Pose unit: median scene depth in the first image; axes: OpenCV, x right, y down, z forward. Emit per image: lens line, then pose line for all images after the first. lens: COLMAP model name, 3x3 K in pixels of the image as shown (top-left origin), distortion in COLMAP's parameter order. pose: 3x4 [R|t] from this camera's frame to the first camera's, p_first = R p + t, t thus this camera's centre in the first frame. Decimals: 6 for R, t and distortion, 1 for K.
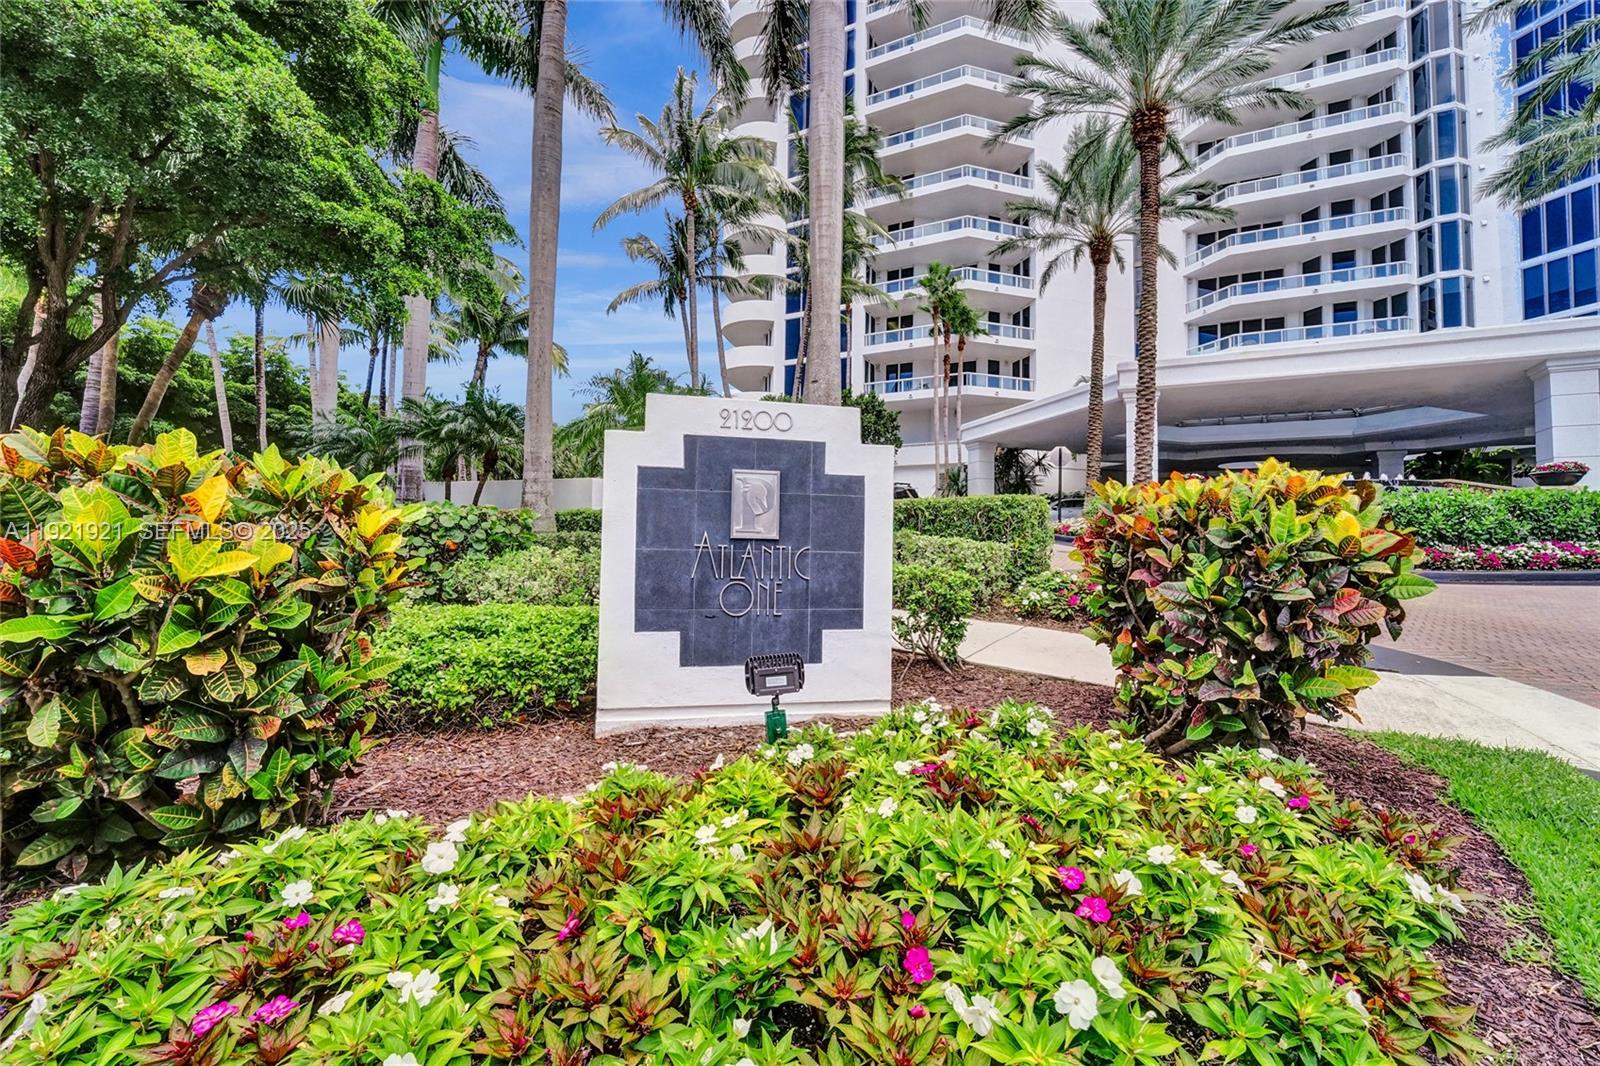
lens RADIAL K [[649.0, 0, 798.3], [0, 649.0, 530.3], [0, 0, 1]] dist [-0.018051, -0.001152]
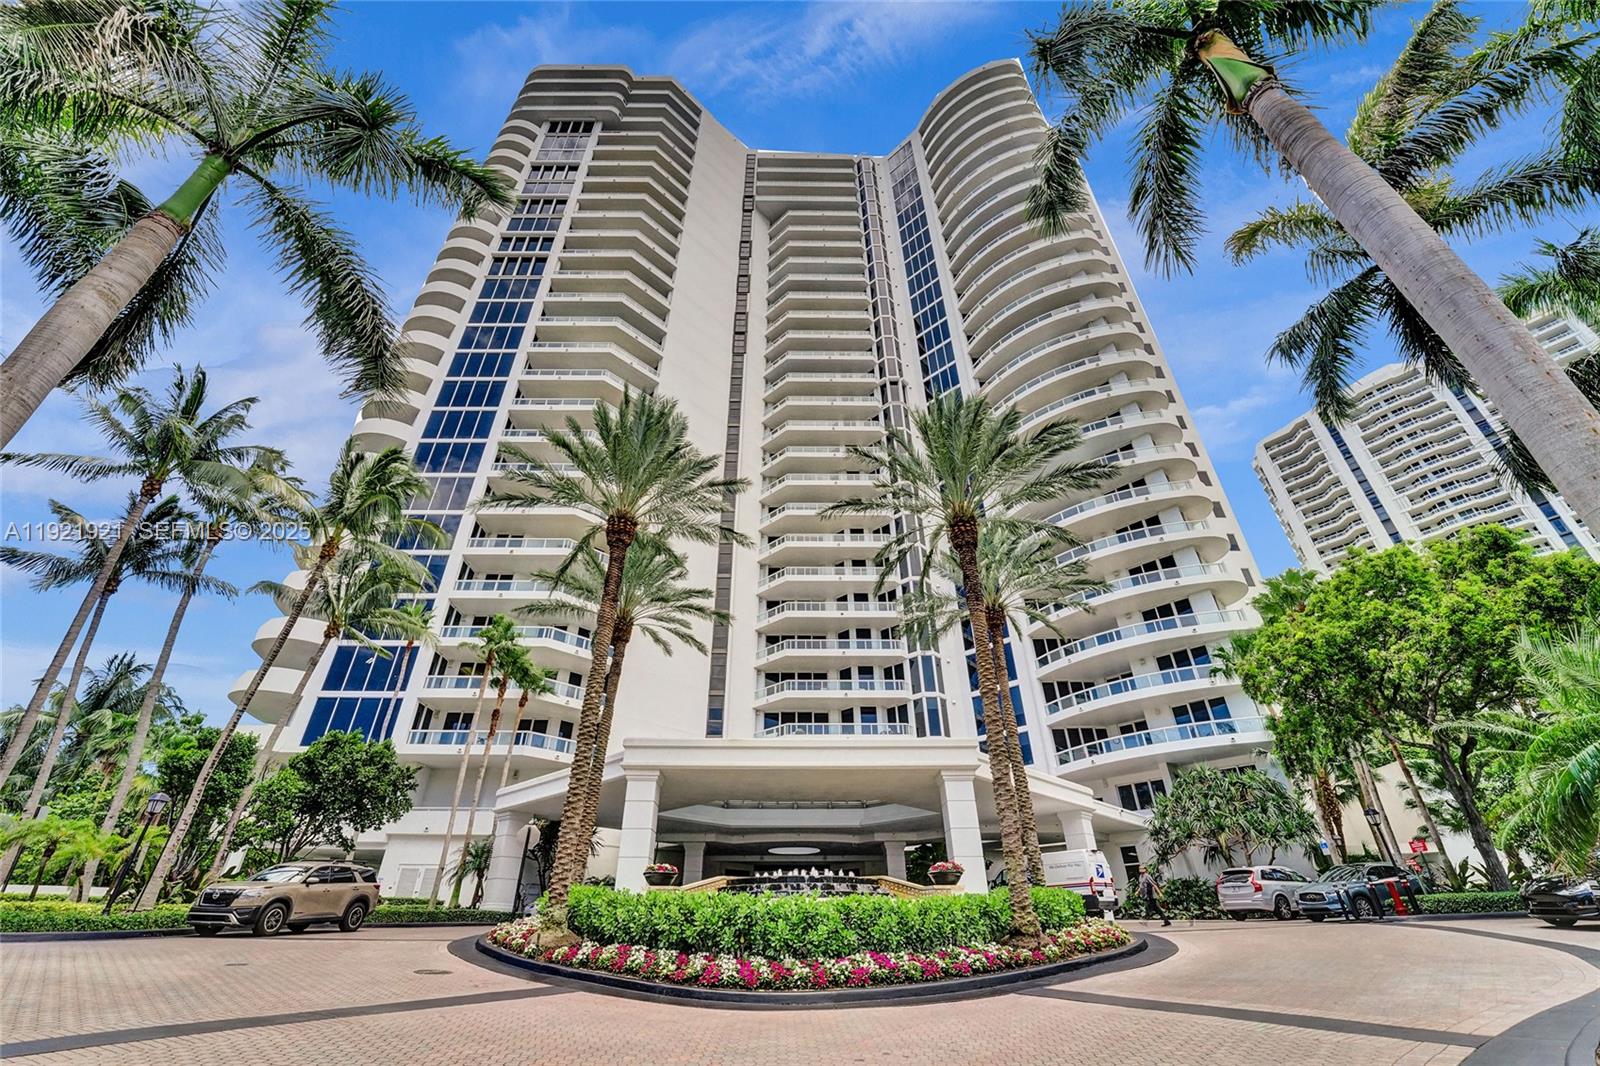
lens RADIAL K [[649.0, 0, 799.7], [0, 649.0, 537.2], [0, 0, 1]] dist [-0.018051, -0.001152]
pose [[0.880014, 0.236237, 0.412027, 0.151342], [0.002386, 0.865313, -0.501226, -0.015110], [-0.474941, 0.442069, 0.760925, -0.029483]]
